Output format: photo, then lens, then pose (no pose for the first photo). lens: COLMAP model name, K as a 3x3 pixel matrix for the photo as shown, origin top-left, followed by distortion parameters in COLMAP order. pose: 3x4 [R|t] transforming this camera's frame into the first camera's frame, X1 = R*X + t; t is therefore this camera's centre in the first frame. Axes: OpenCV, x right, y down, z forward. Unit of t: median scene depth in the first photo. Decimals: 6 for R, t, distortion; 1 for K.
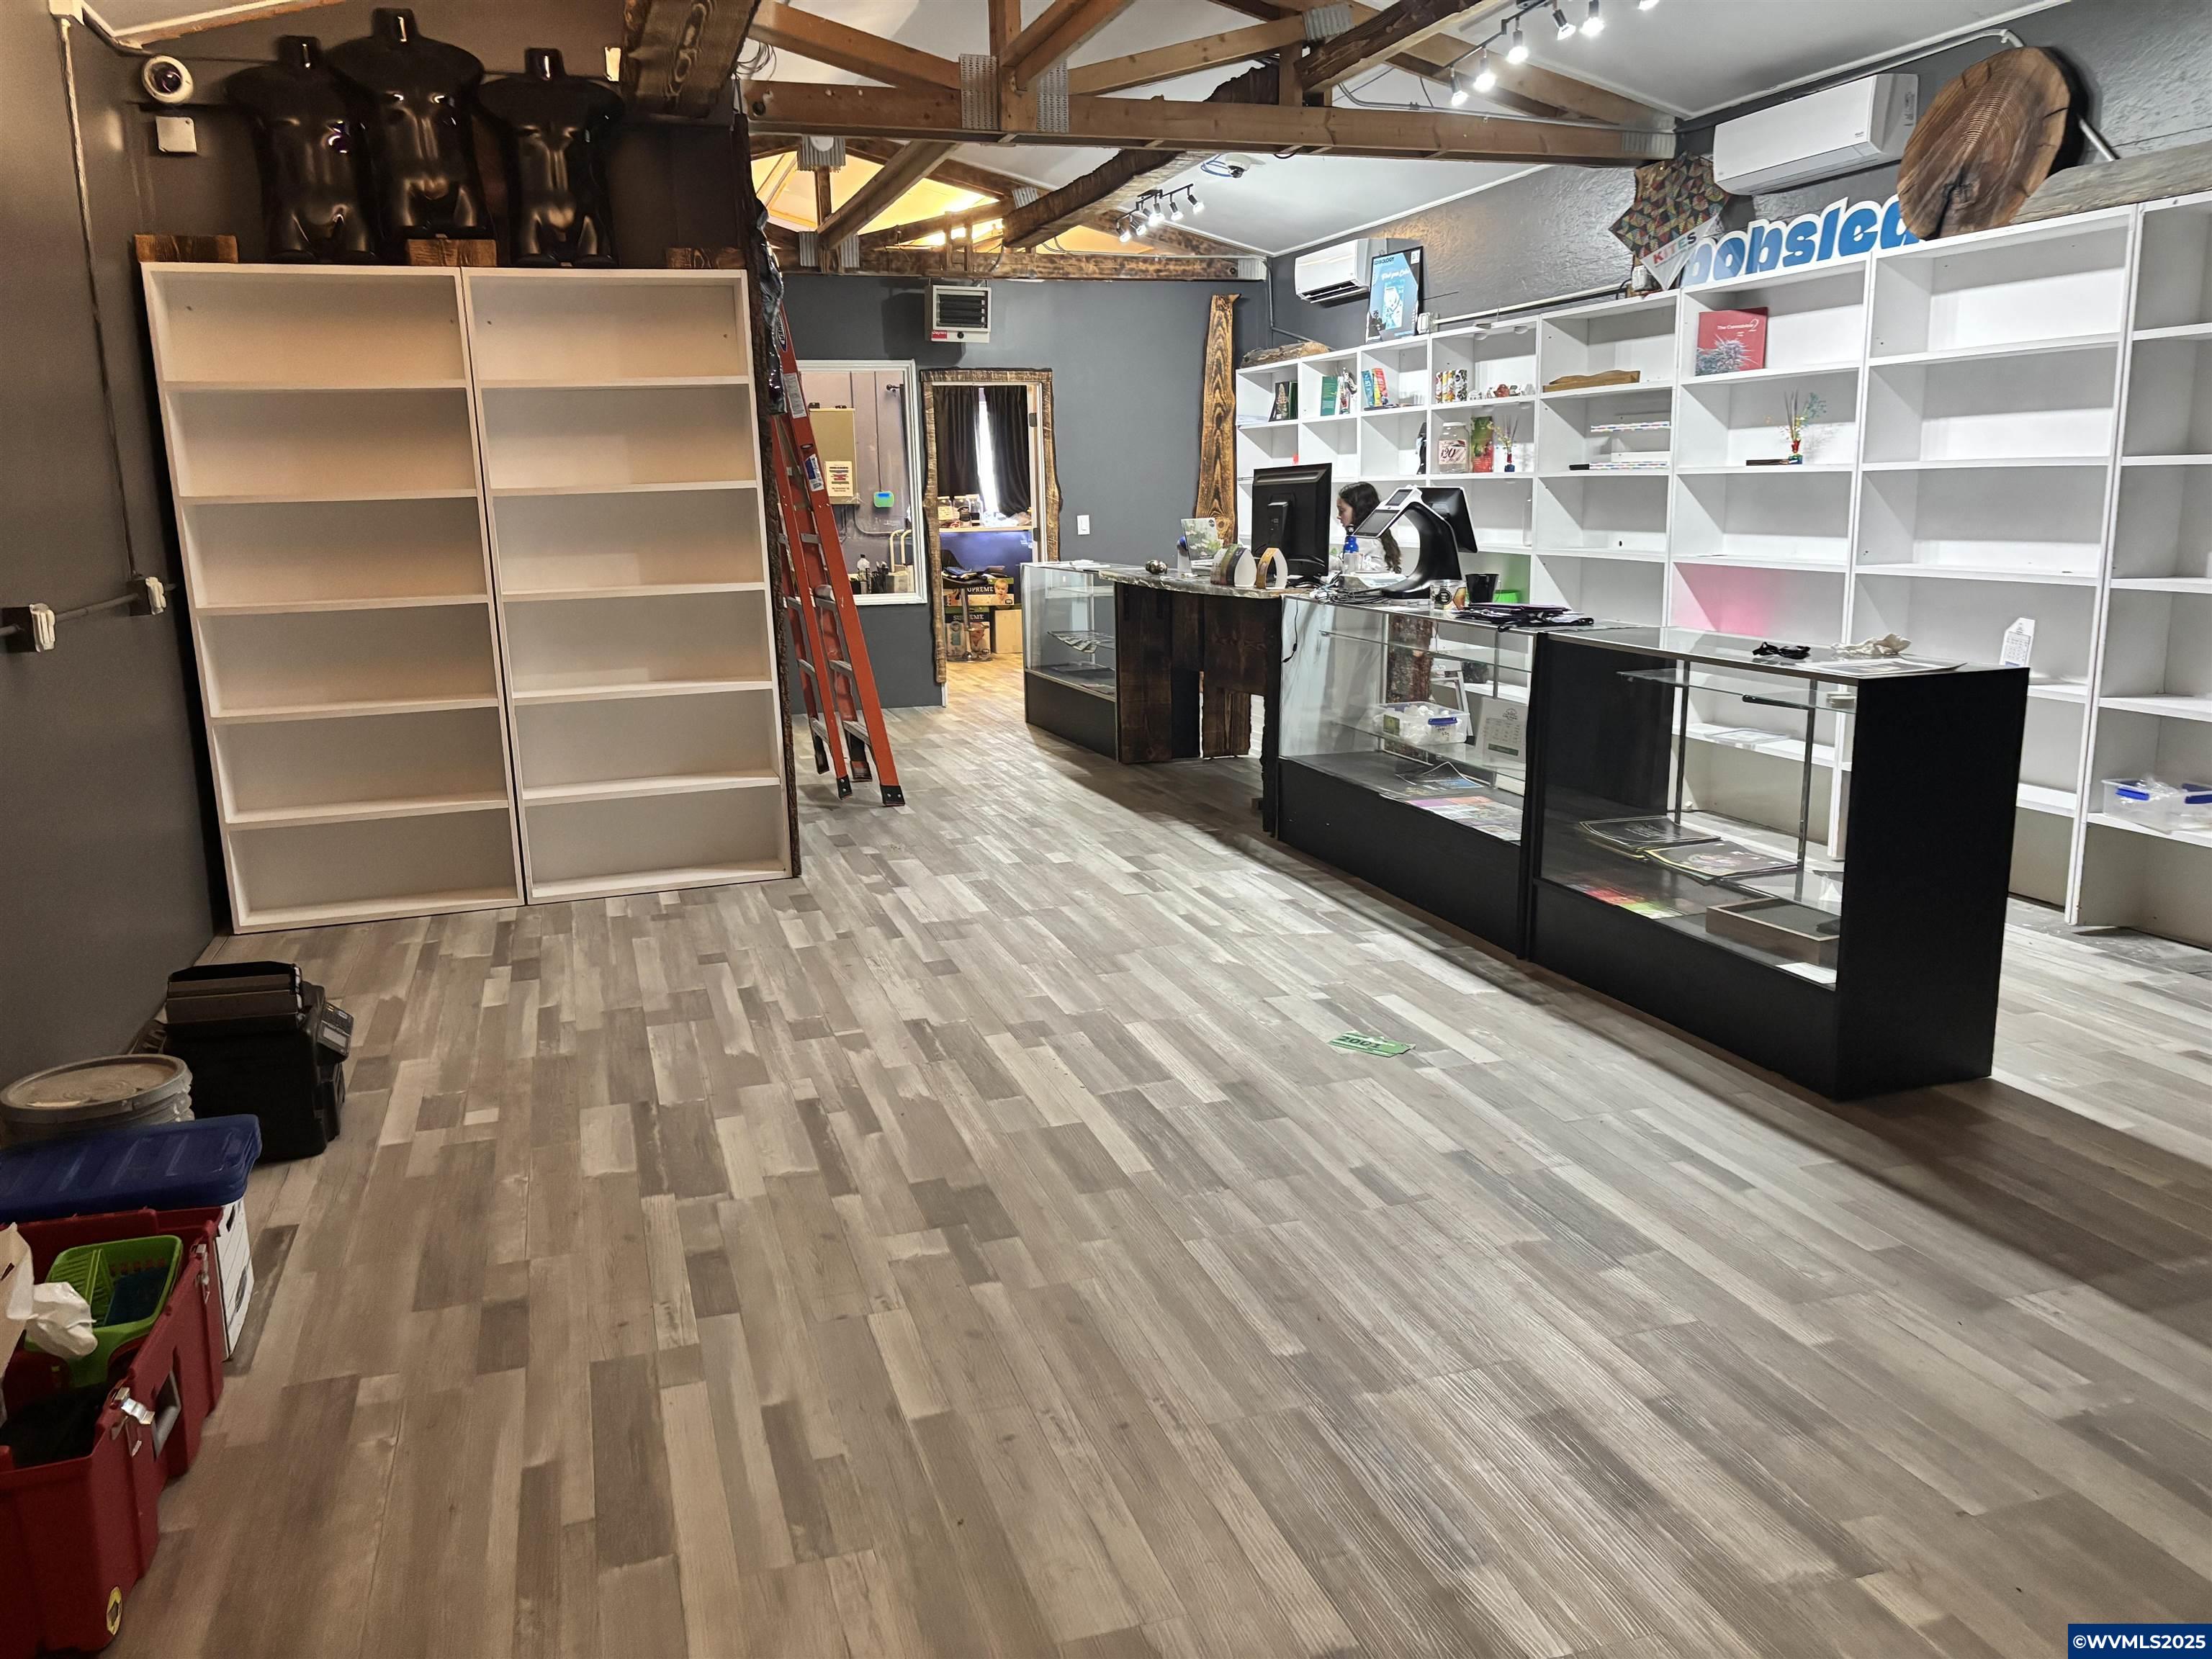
lens RADIAL K [[1650.7, 0, 1106.0], [0, 1650.7, 829.5], [0, 0, 1]] dist [0.043647, -0.047399]
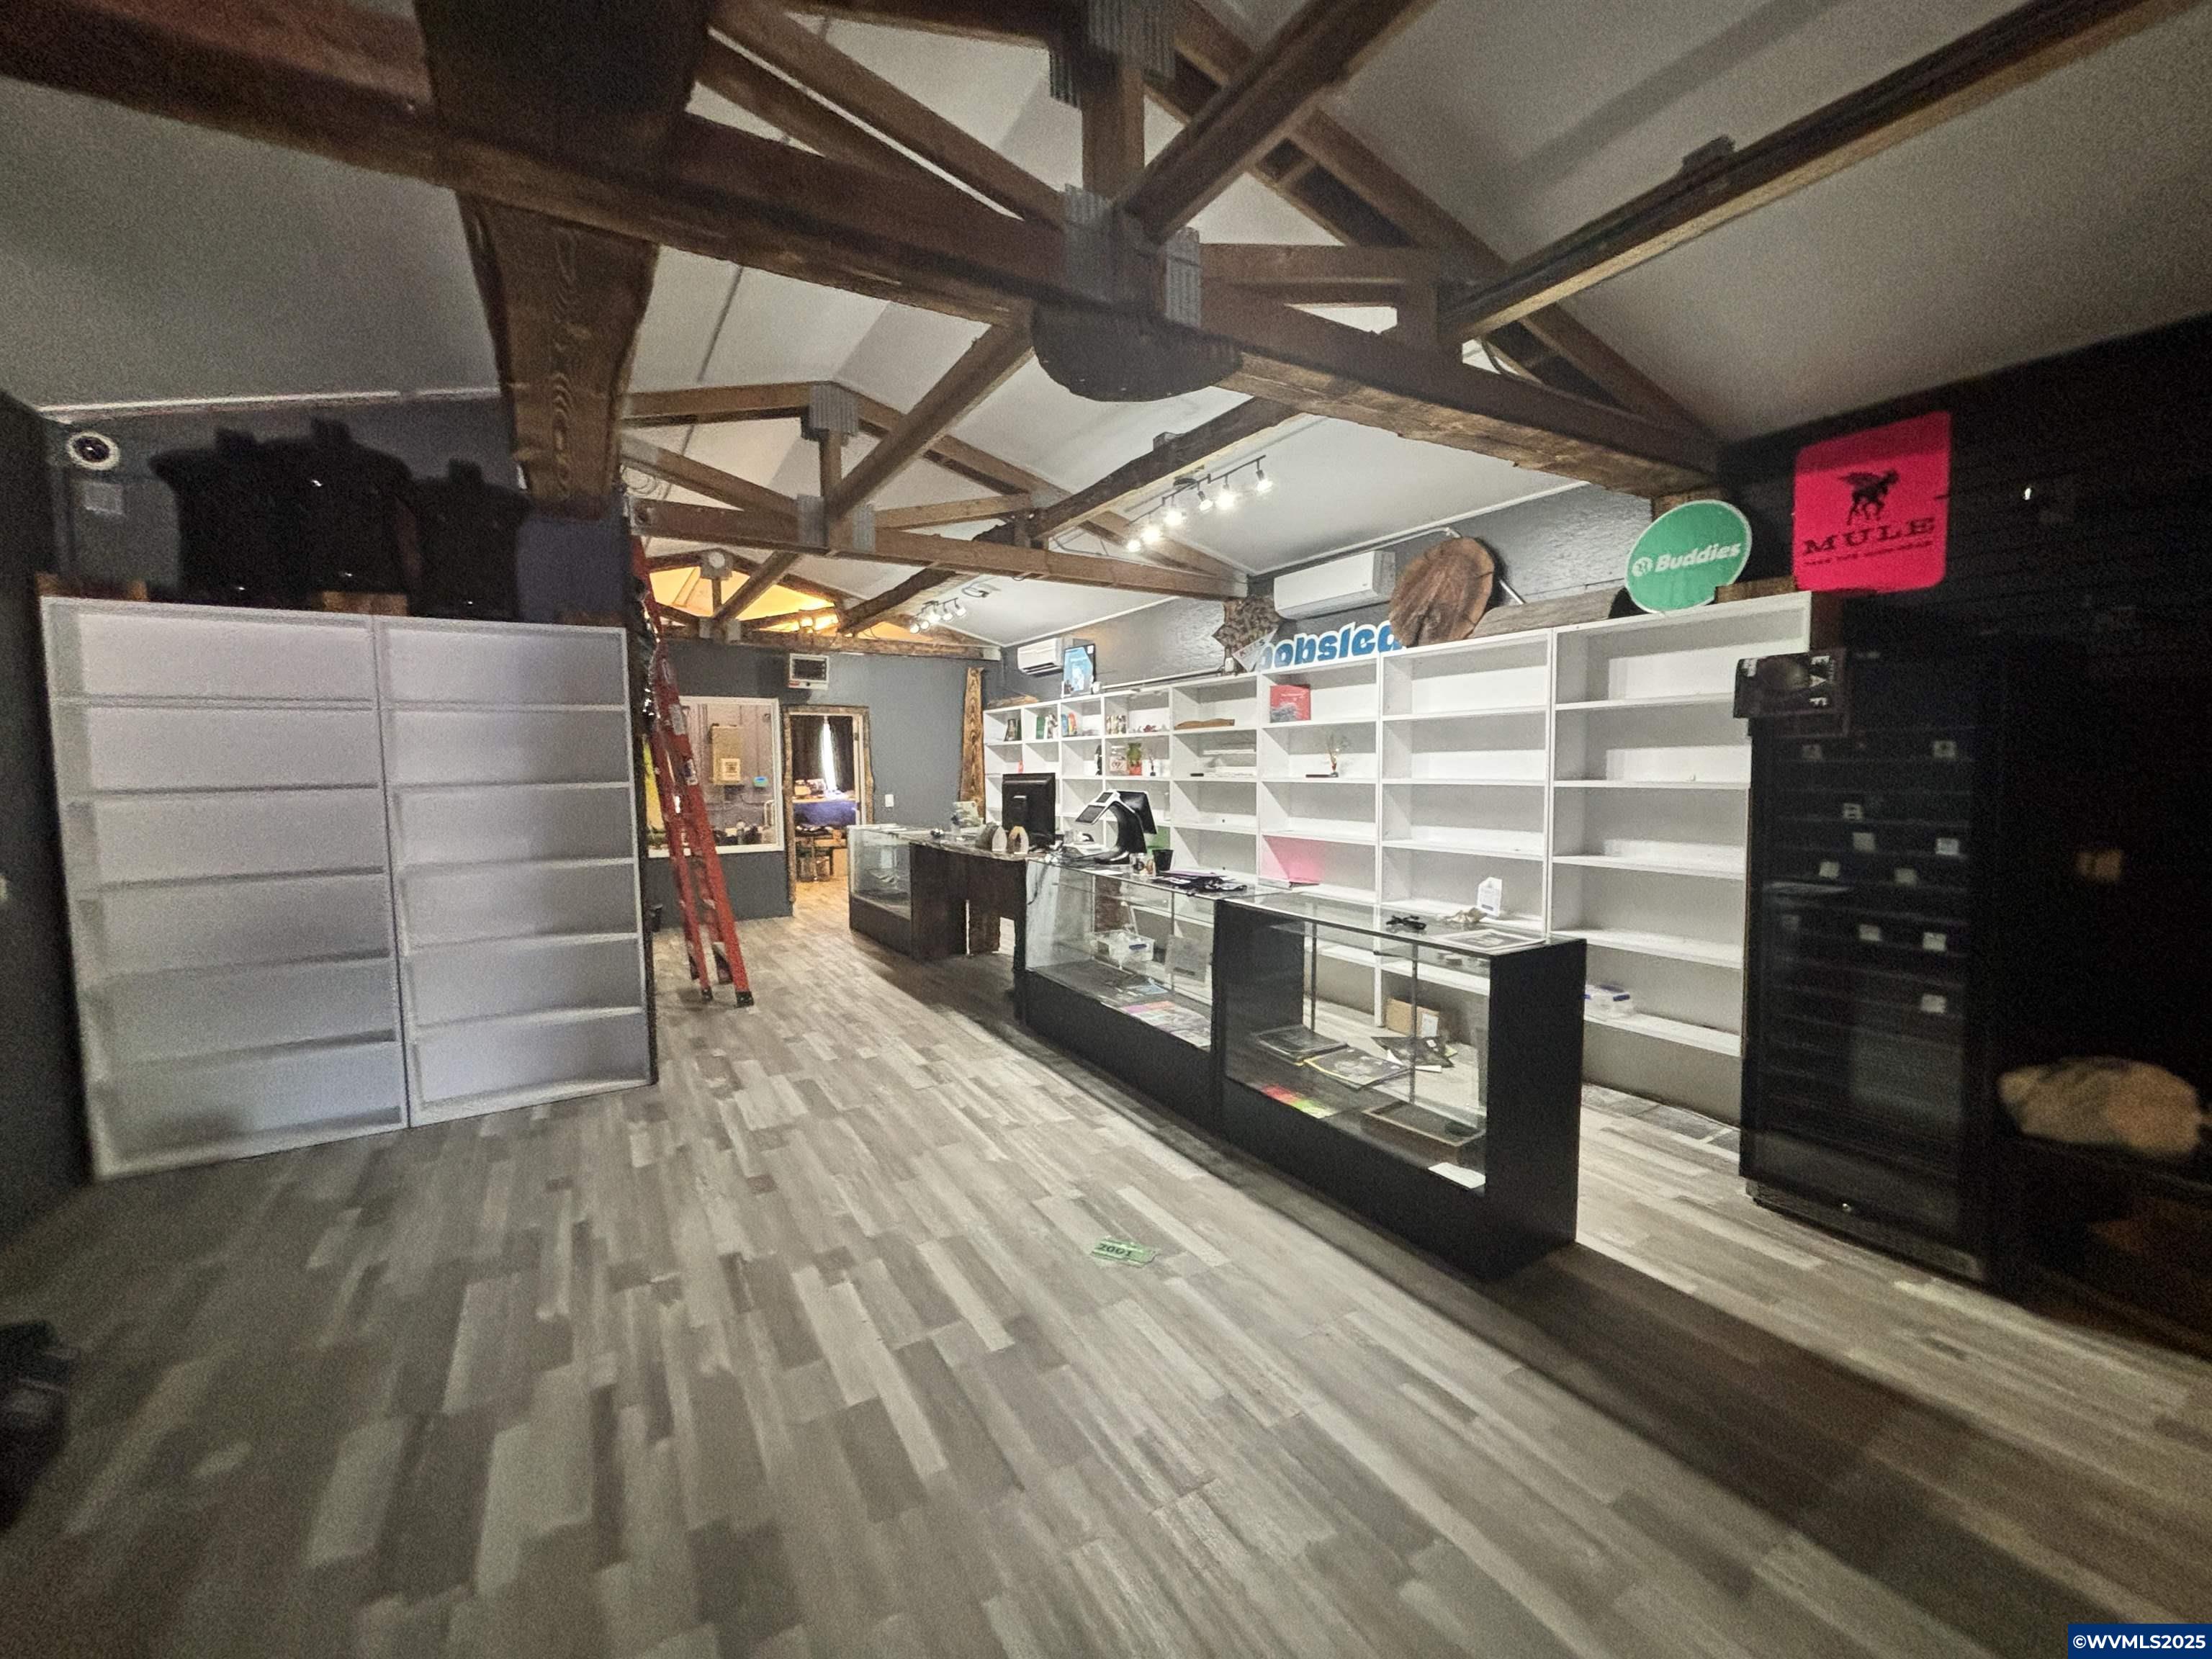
lens RADIAL K [[886.9, 0, 1104.3], [0, 886.9, 837.5], [0, 0, 1]] dist [0.037334, -0.040174]
pose [[0.975666, -0.002994, 0.219242, 0.001804], [0.031401, 0.991508, -0.126199, -0.060365], [-0.217002, 0.130012, 0.967474, 0.219375]]
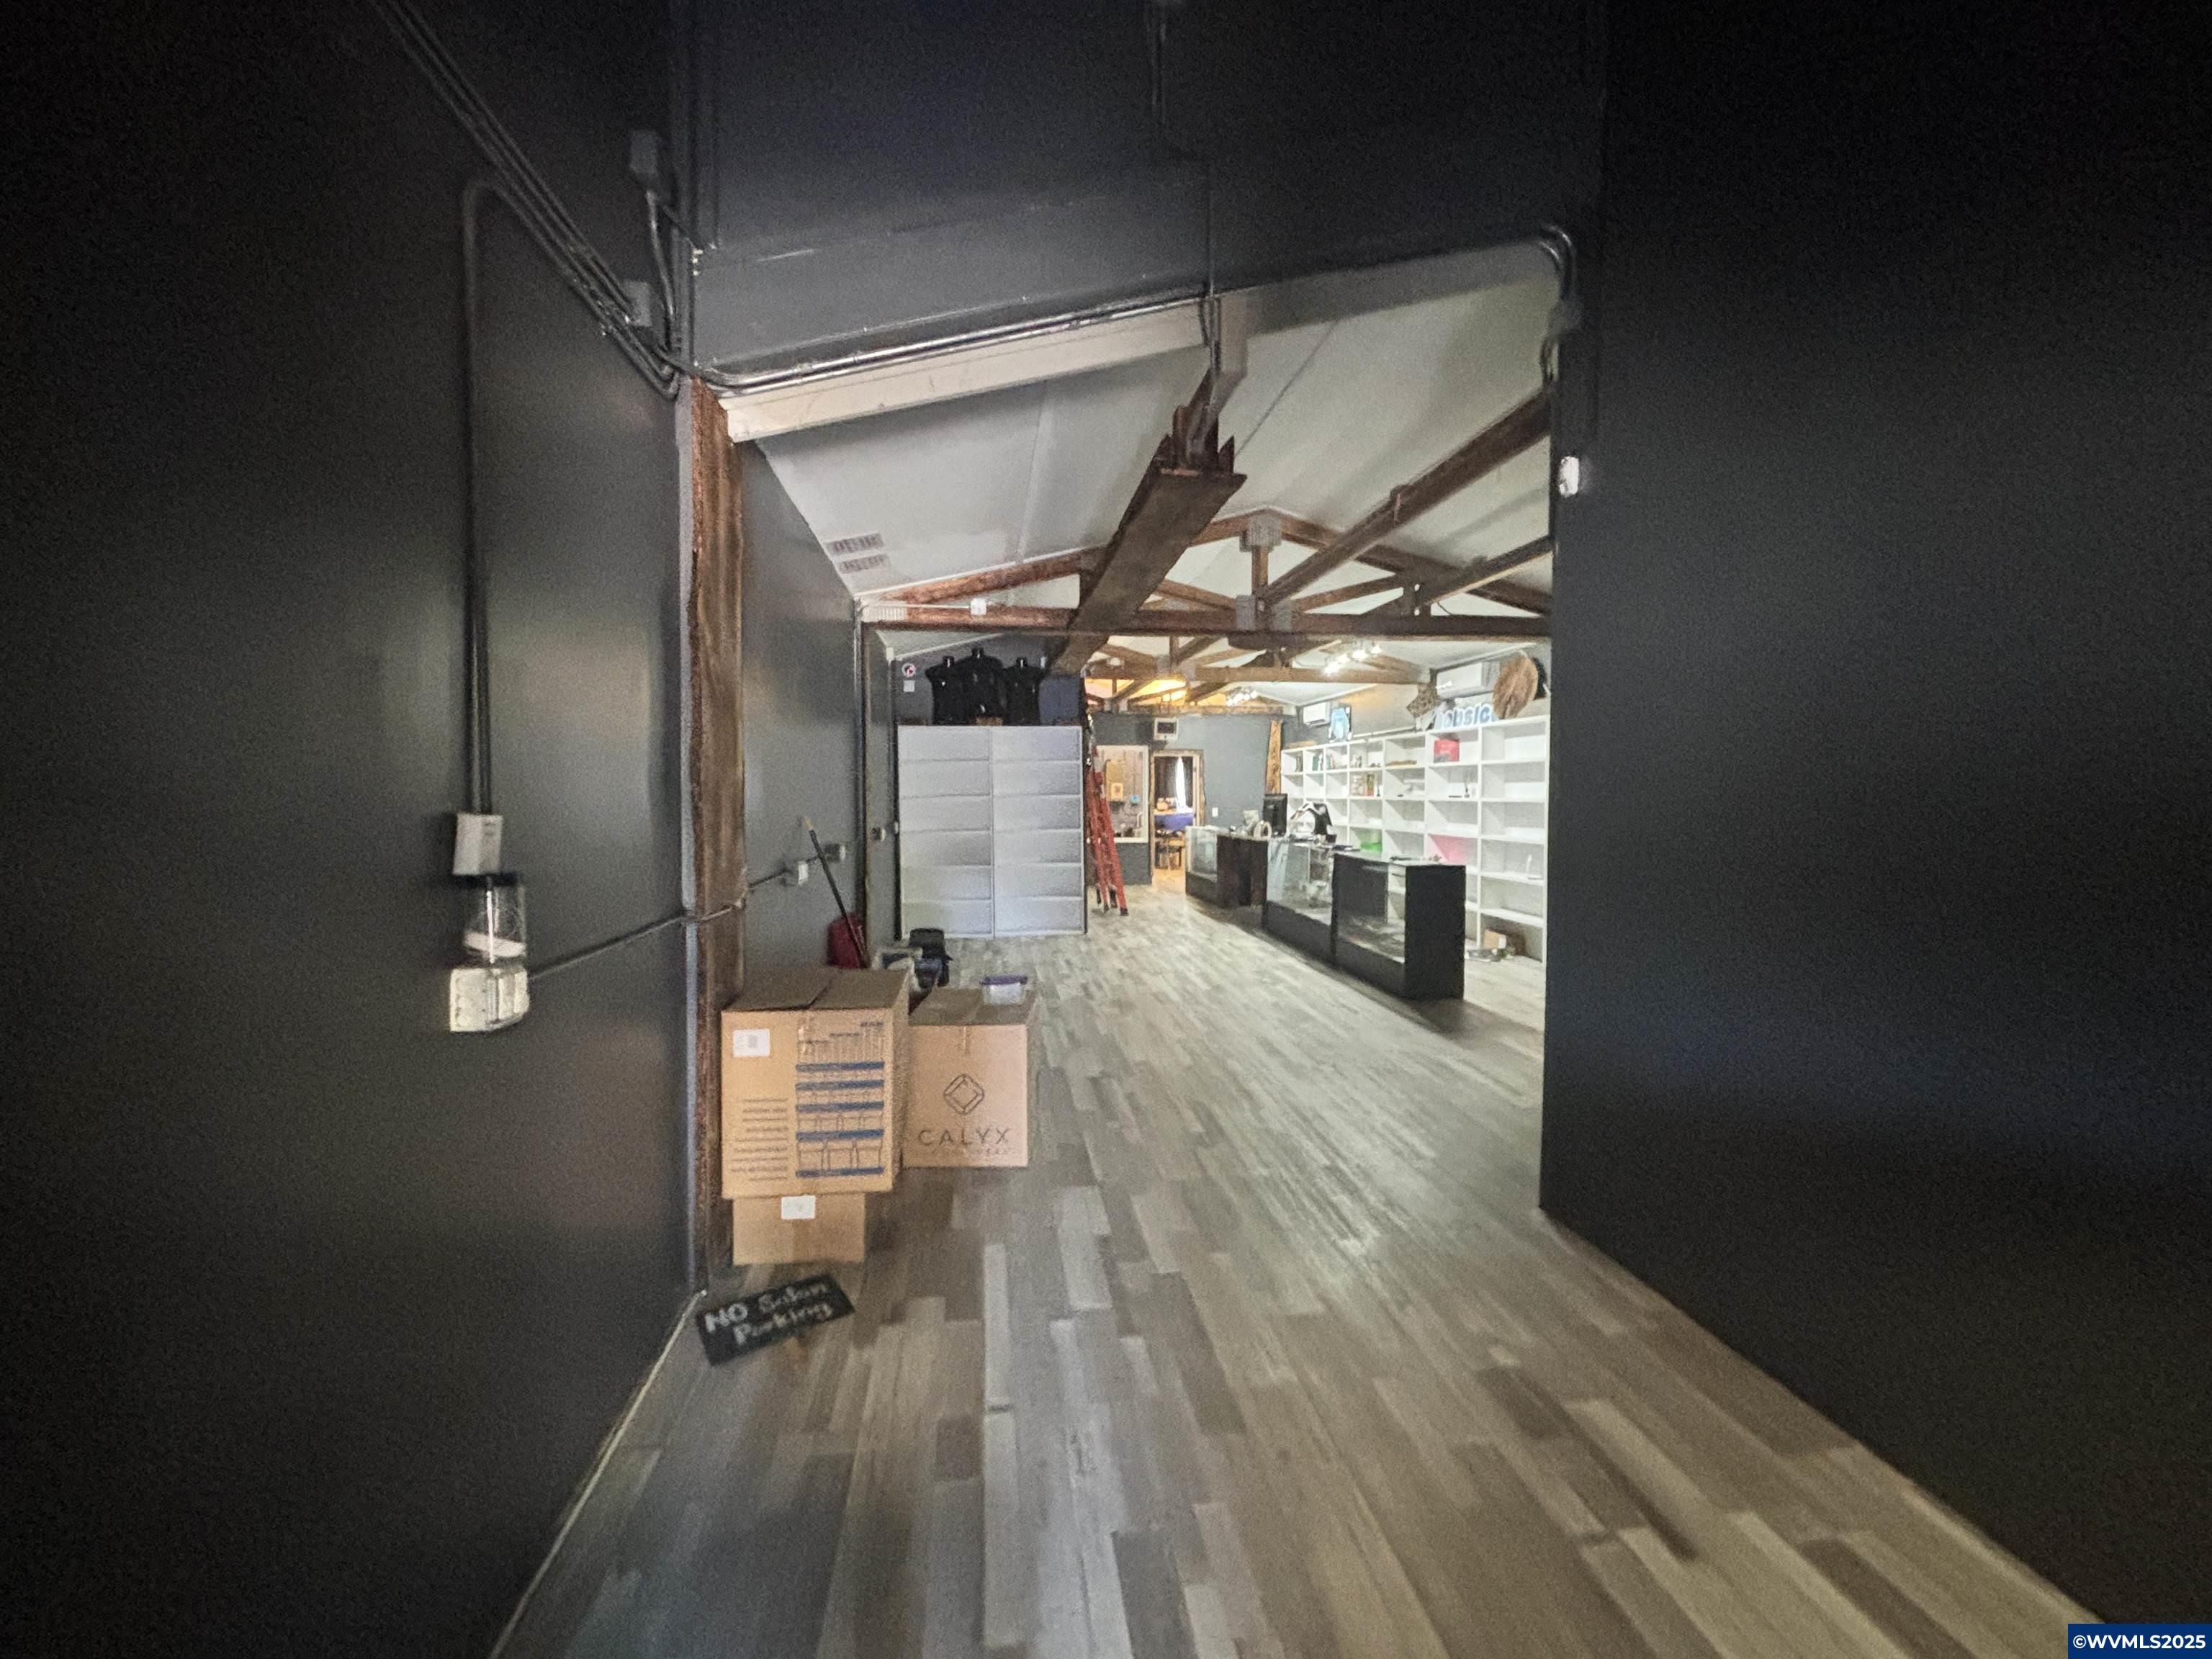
lens RADIAL K [[888.2, 0, 1107.7], [0, 888.2, 816.7], [0, 0, 1]] dist [-0.010889, 0.003356]
pose [[0.984109, 0.025718, -0.175692, 0.105631], [-0.055991, 0.983921, -0.169598, 0.084601], [0.168506, 0.176741, 0.969726, -0.475961]]
